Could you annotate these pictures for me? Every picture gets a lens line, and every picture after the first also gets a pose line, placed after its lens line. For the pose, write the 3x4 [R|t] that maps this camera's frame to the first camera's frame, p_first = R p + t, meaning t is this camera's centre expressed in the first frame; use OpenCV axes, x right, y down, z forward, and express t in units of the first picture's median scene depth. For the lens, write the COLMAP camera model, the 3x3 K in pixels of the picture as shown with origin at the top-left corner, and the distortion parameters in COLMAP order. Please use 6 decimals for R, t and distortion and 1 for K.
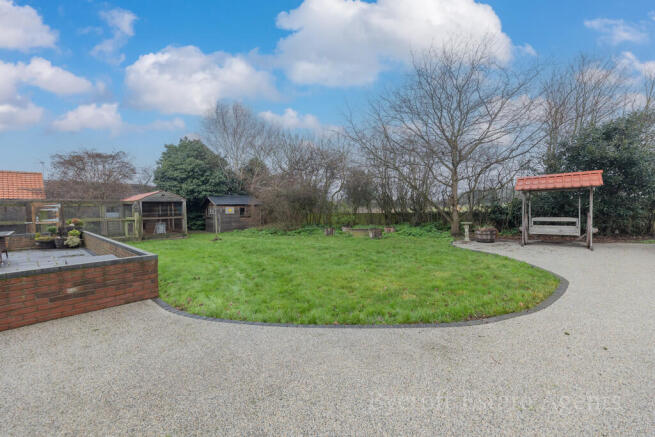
lens RADIAL K [[269.6, 0, 328.0], [0, 269.6, 214.6], [0, 0, 1]] dist [-0.001471, -0.000357]
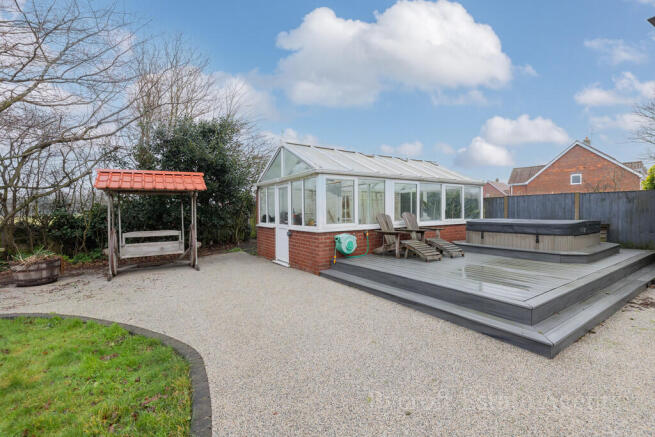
lens RADIAL K [[289.3, 0, 327.5], [0, 289.3, 218.5], [0, 0, 1]] dist [-0.002130, -0.000451]
pose [[0.288854, -0.003218, 0.957368, 0.225533], [0.032634, 0.999446, -0.006487, -0.002284], [-0.956817, 0.033116, 0.288799, 0.316355]]
